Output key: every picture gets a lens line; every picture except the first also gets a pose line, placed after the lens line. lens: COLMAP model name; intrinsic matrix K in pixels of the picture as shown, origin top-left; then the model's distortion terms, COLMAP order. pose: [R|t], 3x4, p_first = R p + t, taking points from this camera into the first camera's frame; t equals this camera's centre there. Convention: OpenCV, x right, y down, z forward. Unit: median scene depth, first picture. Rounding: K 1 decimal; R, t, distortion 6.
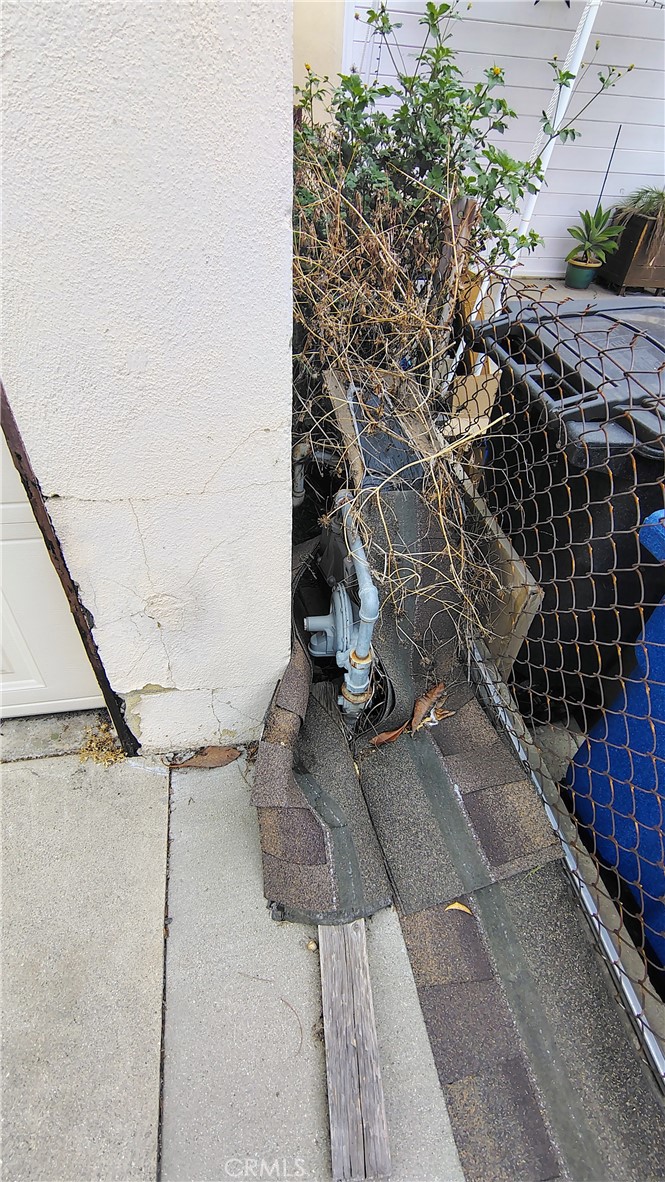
lens RADIAL K [[550.8, 0, 327.4], [0, 550.8, 590.9], [0, 0, 1]] dist [-0.013420, 0.007179]
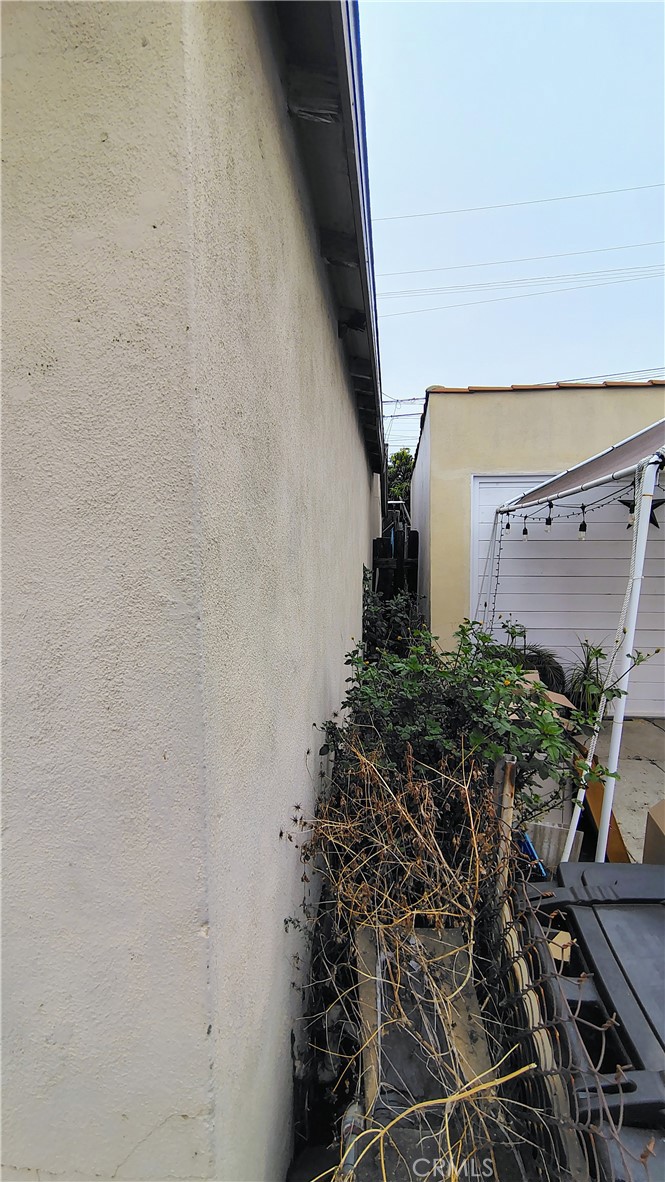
lens RADIAL K [[550.8, 0, 327.4], [0, 550.8, 590.9], [0, 0, 1]] dist [-0.013420, 0.007179]
pose [[0.957742, -0.032448, -0.285793, 0.384457], [-0.153789, 0.781893, -0.604146, -0.442676], [0.243063, 0.622568, 0.743861, -0.144023]]
